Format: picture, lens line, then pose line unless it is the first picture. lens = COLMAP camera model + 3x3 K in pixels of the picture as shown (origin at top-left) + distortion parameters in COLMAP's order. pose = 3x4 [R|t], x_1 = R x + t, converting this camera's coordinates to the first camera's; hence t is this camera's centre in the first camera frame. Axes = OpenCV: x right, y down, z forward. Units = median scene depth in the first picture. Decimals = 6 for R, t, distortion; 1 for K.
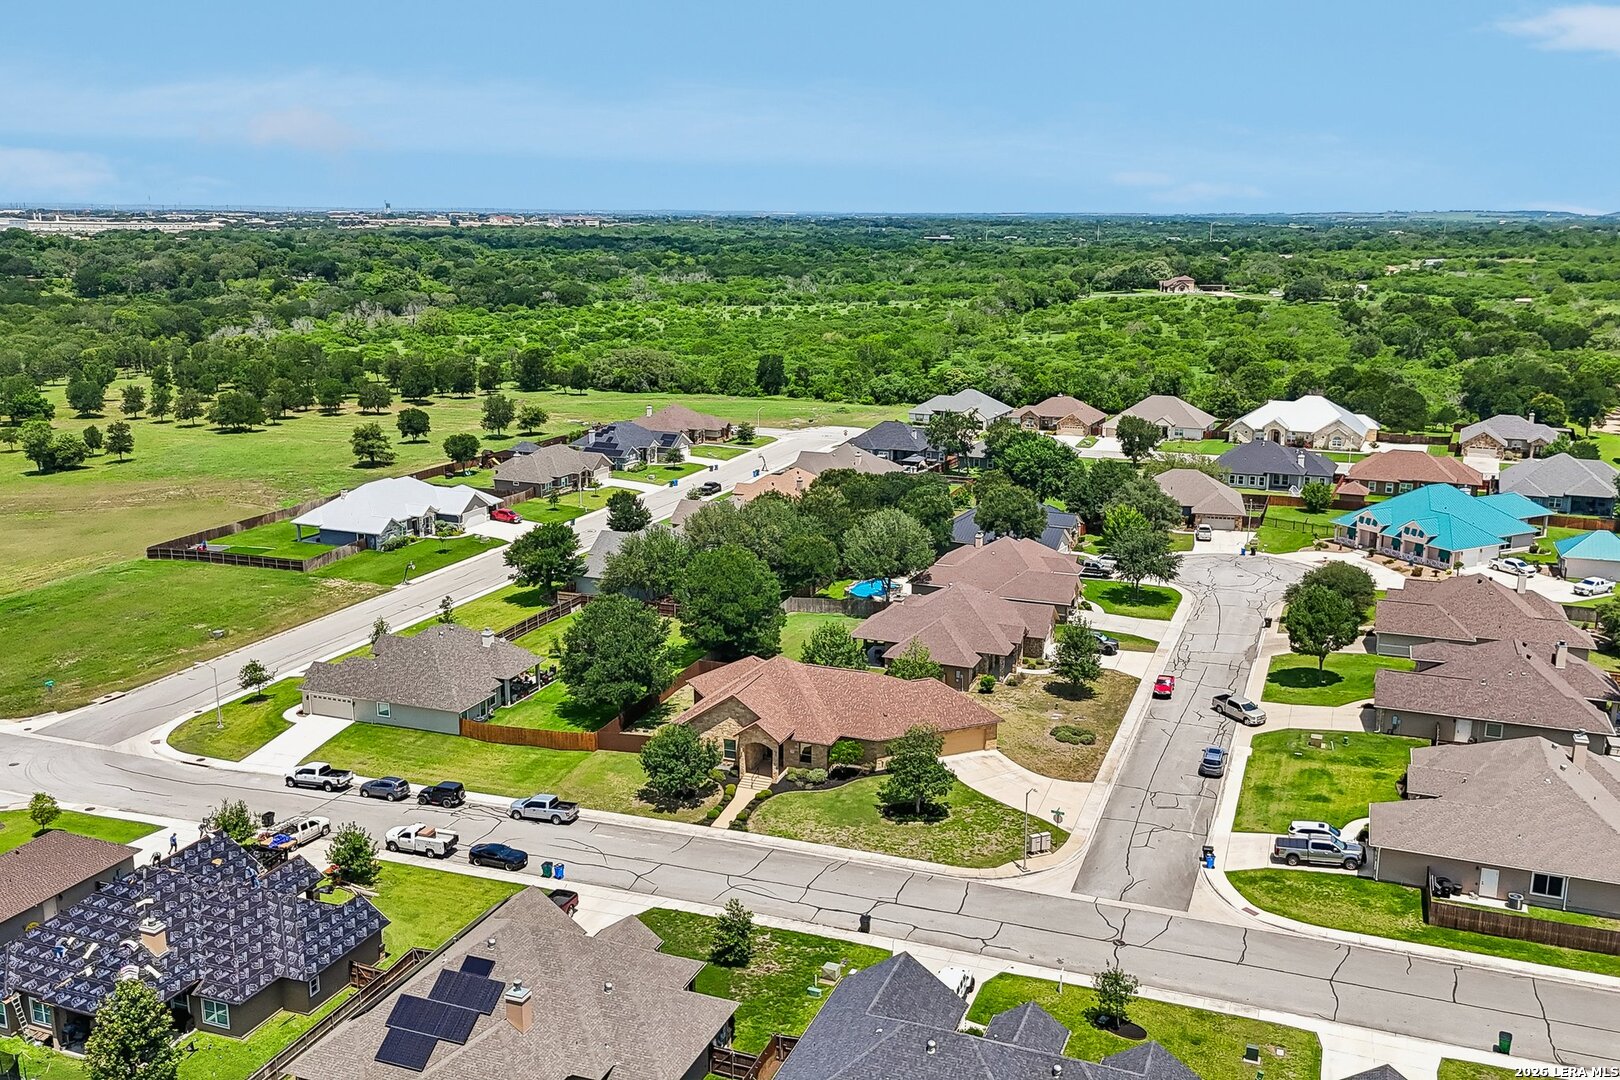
lens RADIAL K [[1465.3, 0, 799.9], [0, 1465.3, 548.3], [0, 0, 1]] dist [0.079085, -0.091243]
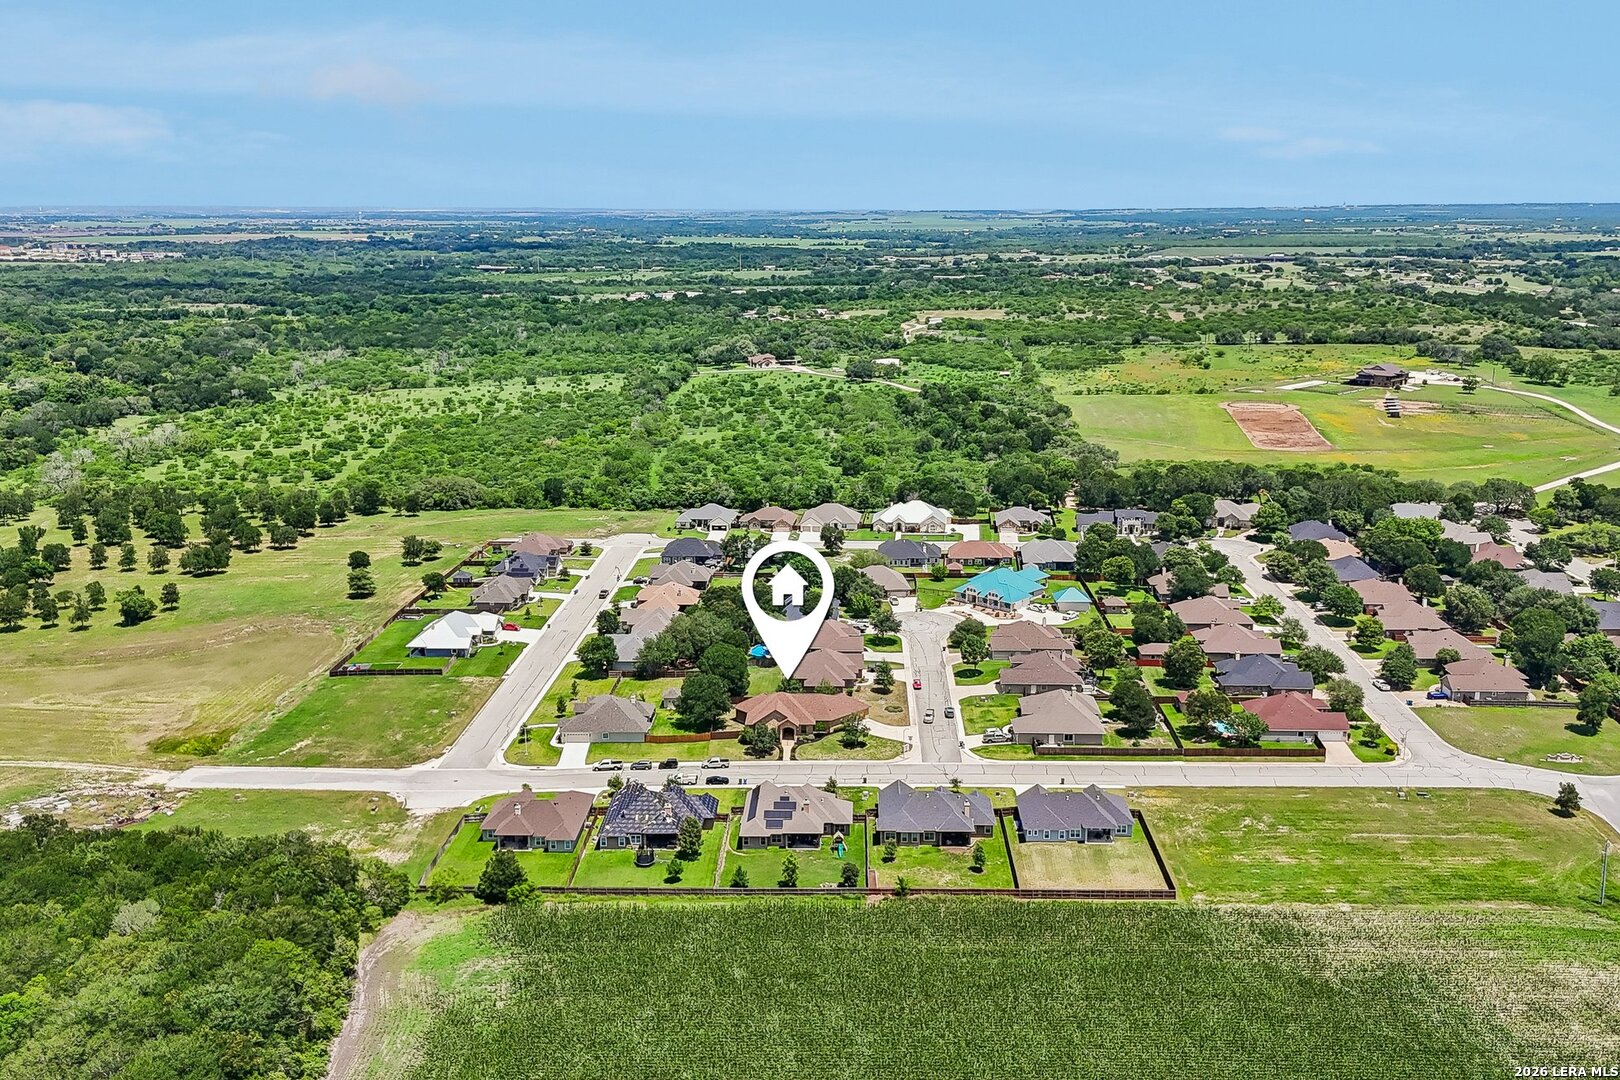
lens RADIAL K [[1465.3, 0, 808.2], [0, 1465.3, 534.8], [0, 0, 1]] dist [0.079085, -0.091243]
pose [[0.944940, -0.086369, 0.315642, -0.630991], [0.087147, 0.996127, 0.011679, -0.185287], [-0.315428, 0.016471, 0.948807, -1.169347]]
